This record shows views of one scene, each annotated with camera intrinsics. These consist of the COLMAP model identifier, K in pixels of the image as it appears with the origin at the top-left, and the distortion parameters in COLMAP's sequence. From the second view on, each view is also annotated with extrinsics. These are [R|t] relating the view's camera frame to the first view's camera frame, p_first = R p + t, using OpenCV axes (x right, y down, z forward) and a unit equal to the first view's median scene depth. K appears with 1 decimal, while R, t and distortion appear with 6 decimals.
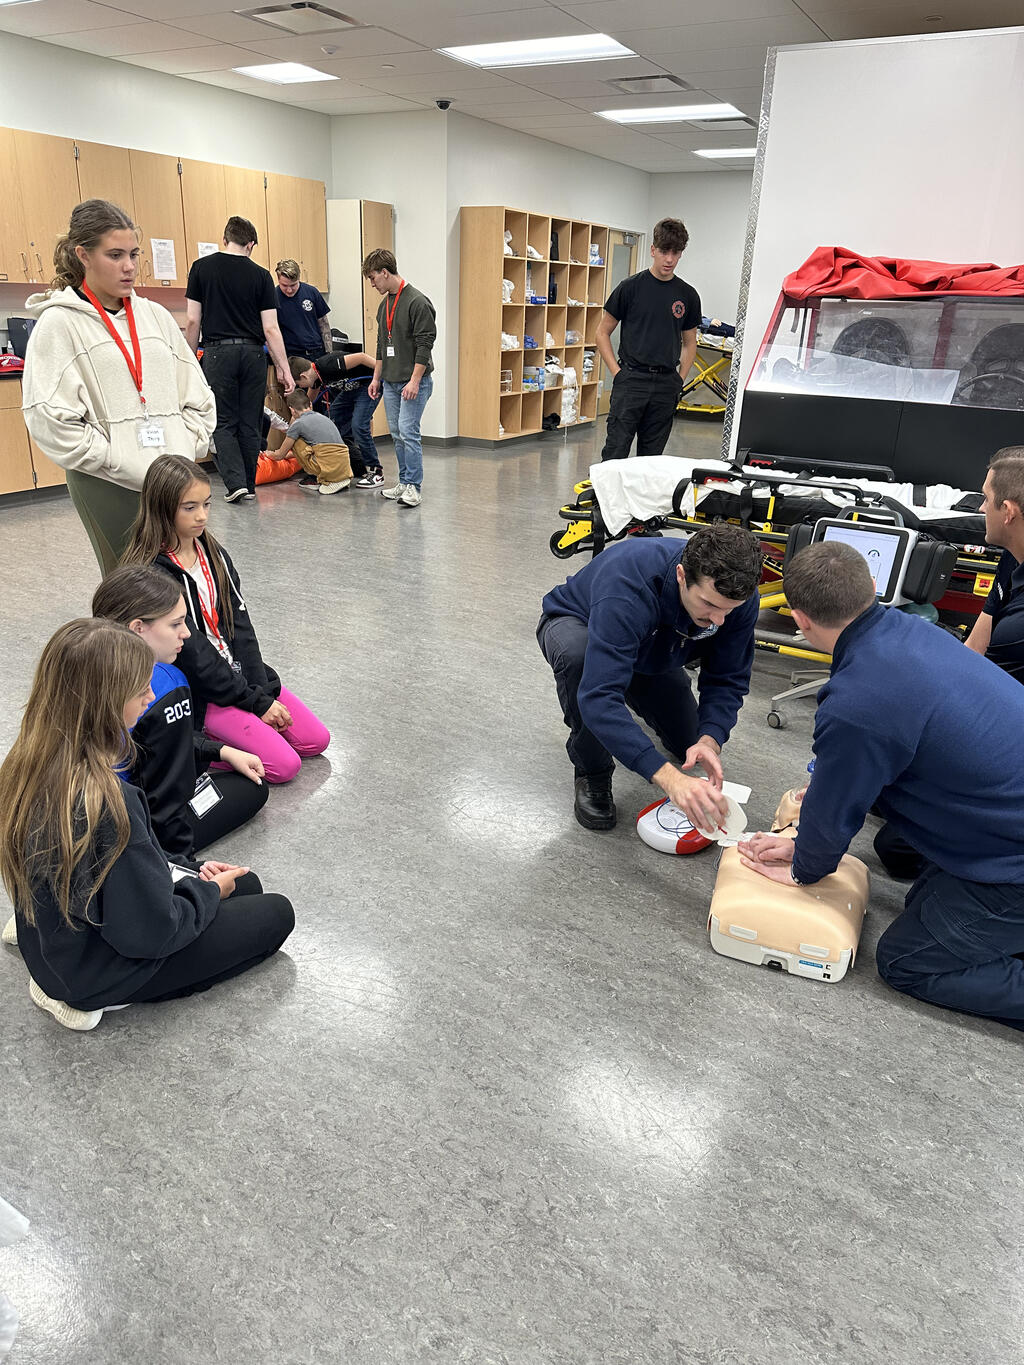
lens RADIAL K [[958.0, 0, 508.5], [0, 958.0, 700.4], [0, 0, 1]] dist [0.041999, -0.064185]
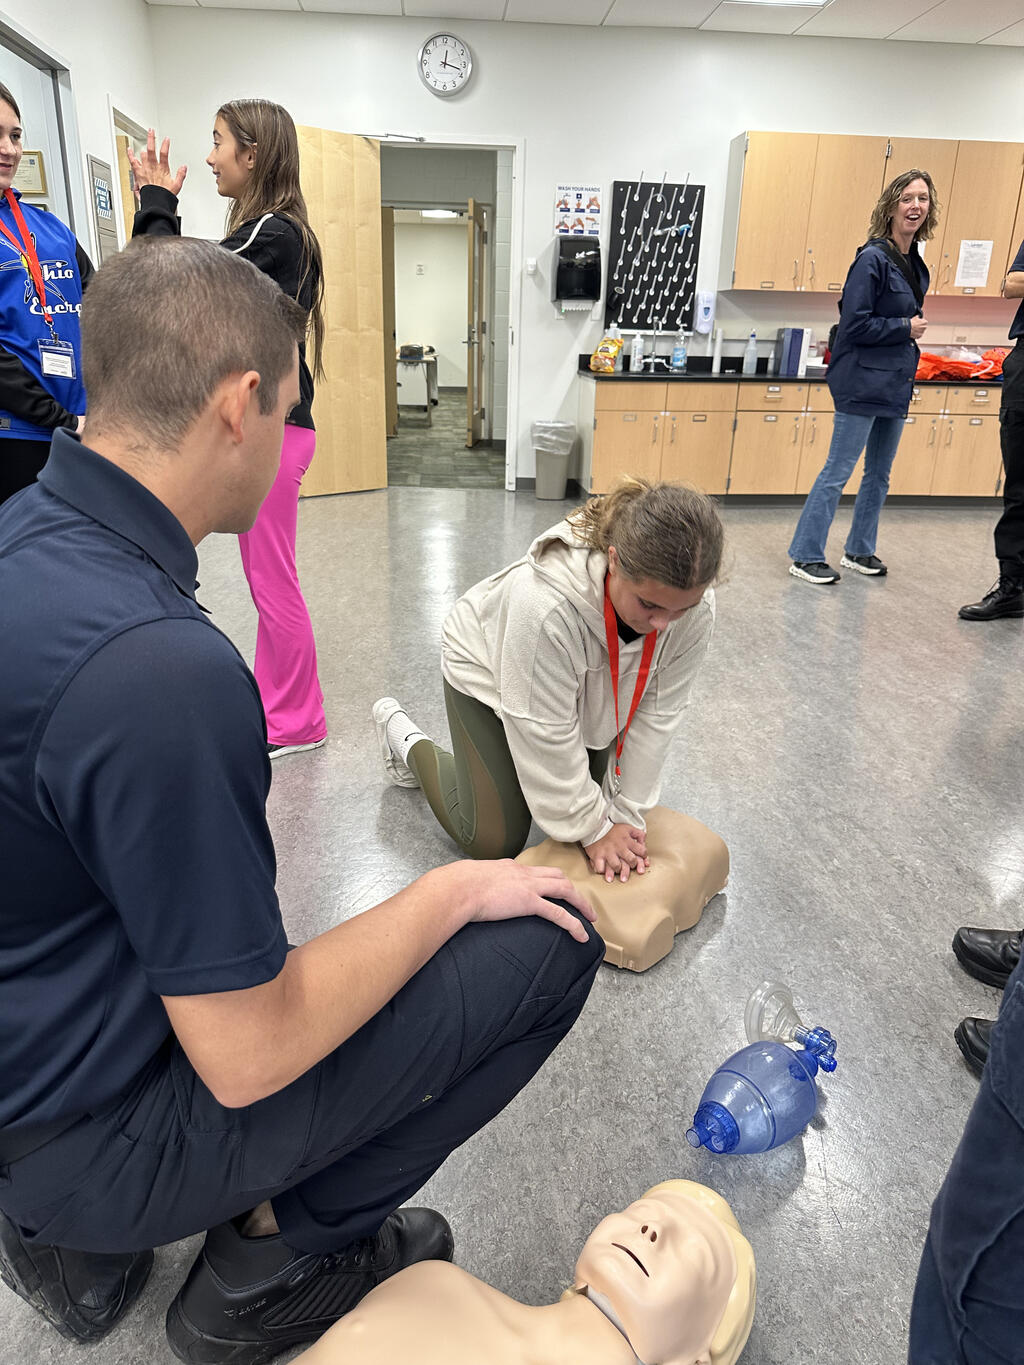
lens RADIAL K [[961.3, 0, 509.7], [0, 961.3, 693.0], [0, 0, 1]] dist [0.036588, -0.043896]
pose [[0.572855, 0.268086, -0.774575, 0.187389], [-0.316931, 0.943945, 0.092313, -0.038339], [0.755905, 0.192605, 0.625709, 0.210779]]
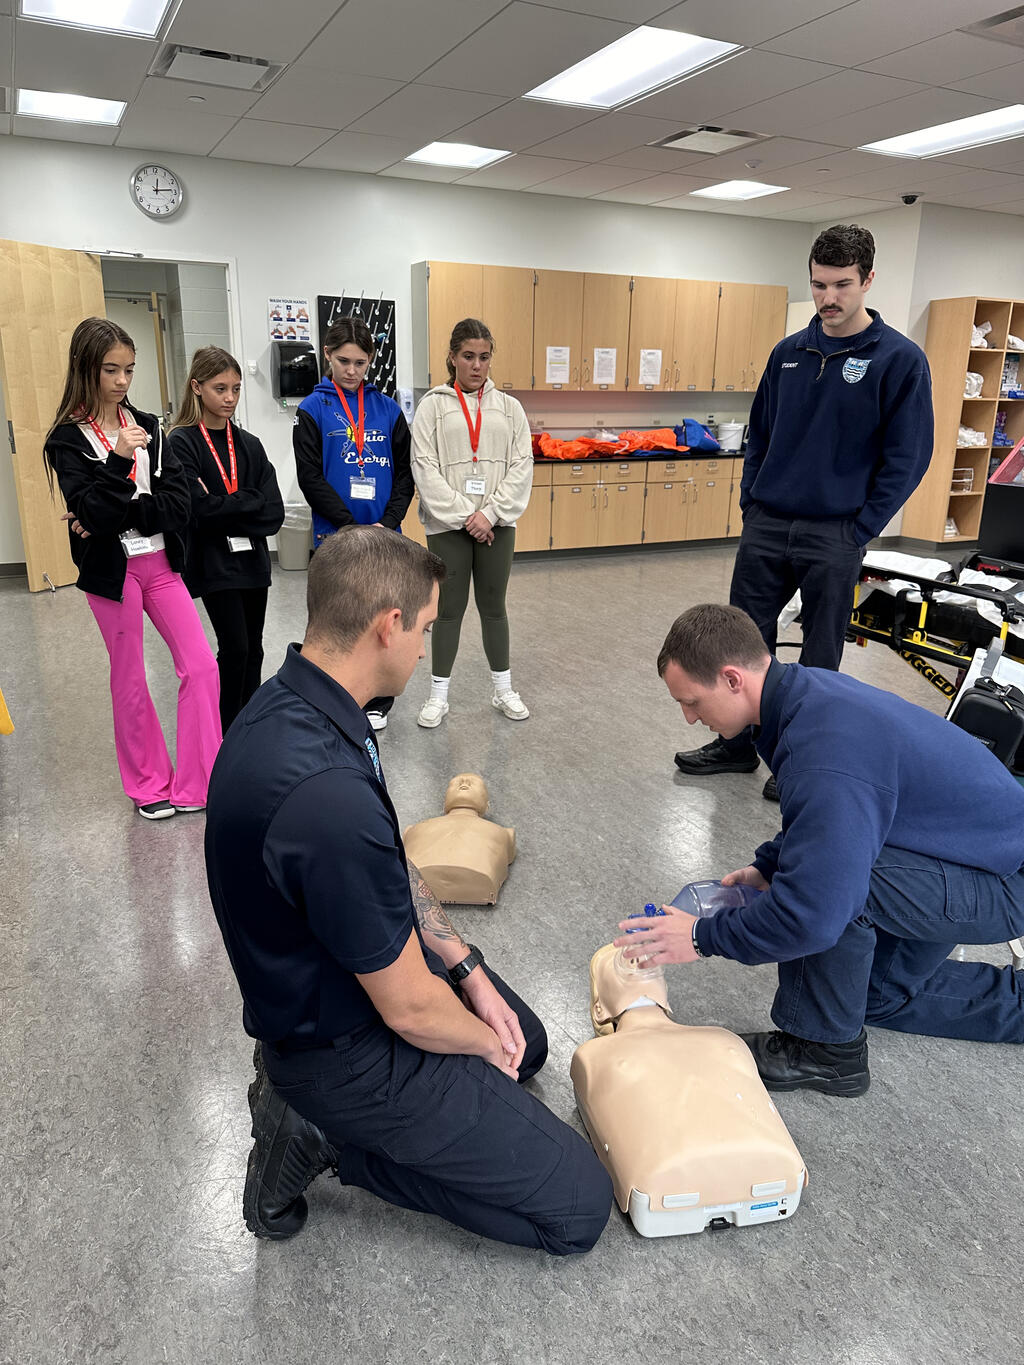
lens RADIAL K [[931.4, 0, 507.2], [0, 931.4, 729.4], [0, 0, 1]] dist [0.037331, -0.064801]
pose [[0.832472, 0.164454, -0.529099, 0.199225], [-0.197234, 0.980340, -0.005614, -0.011597], [0.517774, 0.109030, 0.848541, 0.058244]]
